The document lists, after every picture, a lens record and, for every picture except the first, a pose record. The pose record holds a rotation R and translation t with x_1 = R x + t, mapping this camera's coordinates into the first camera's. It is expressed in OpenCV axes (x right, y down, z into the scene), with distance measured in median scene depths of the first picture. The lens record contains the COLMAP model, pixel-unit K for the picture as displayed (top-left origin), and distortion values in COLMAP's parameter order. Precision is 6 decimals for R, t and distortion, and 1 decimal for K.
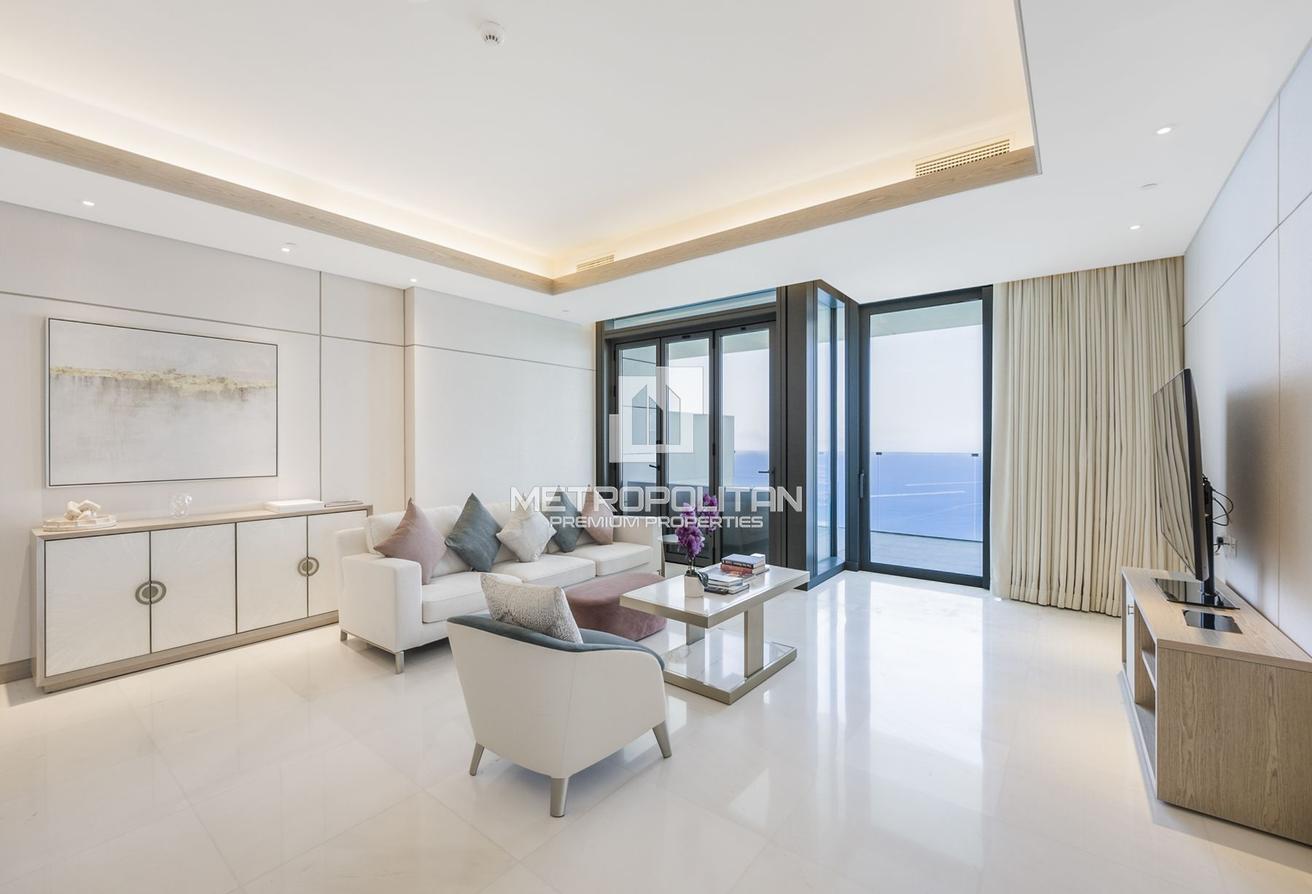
lens RADIAL K [[540.3, 0, 650.4], [0, 540.3, 441.7], [0, 0, 1]] dist [-0.004989, 0.000208]
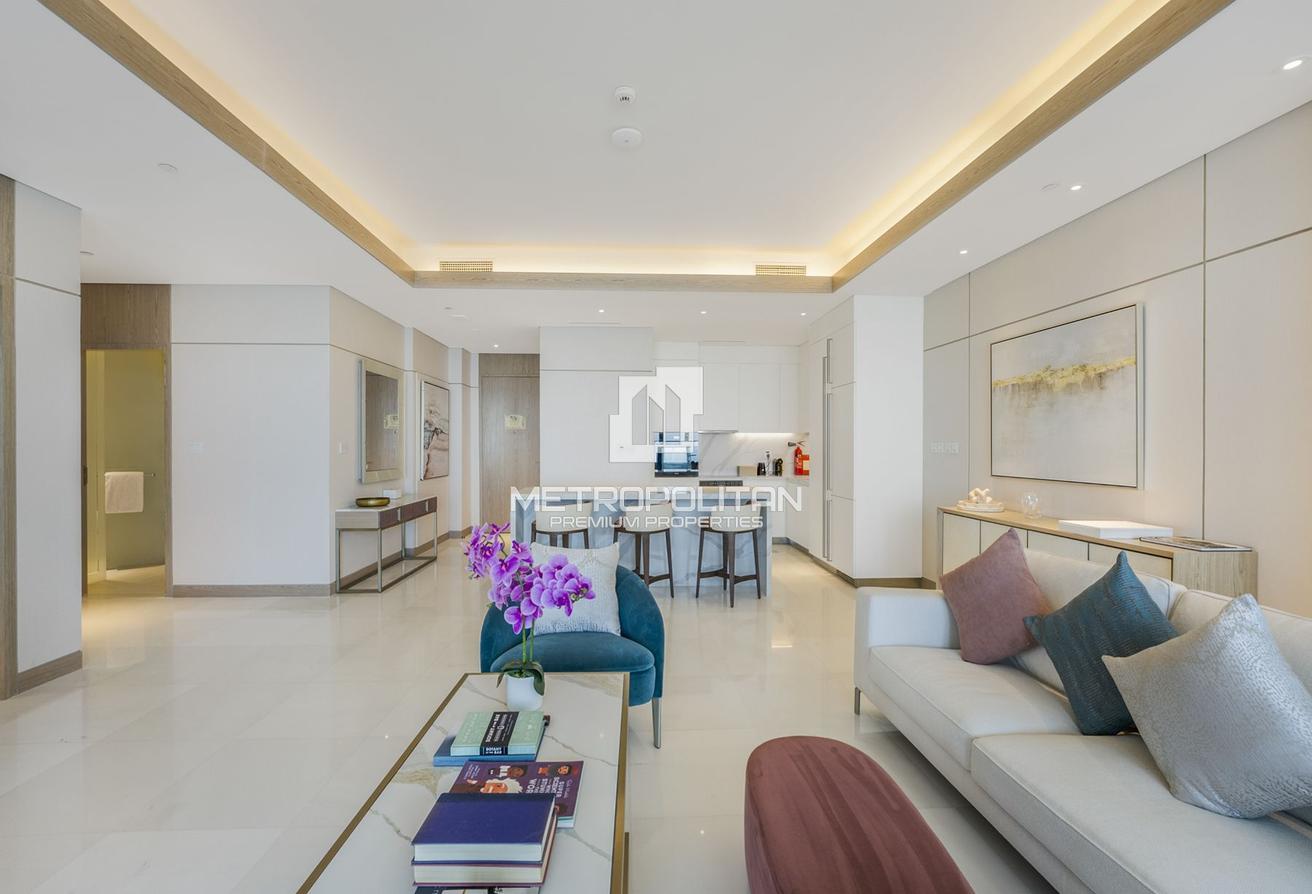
lens RADIAL K [[552.9, 0, 660.4], [0, 552.9, 452.0], [0, 0, 1]] dist [-0.013322, 0.004017]
pose [[-0.735673, 0.008370, -0.677285, 0.282656], [-0.000701, 0.999914, 0.013118, 0.007776], [0.677337, 0.010125, -0.735604, 1.175642]]
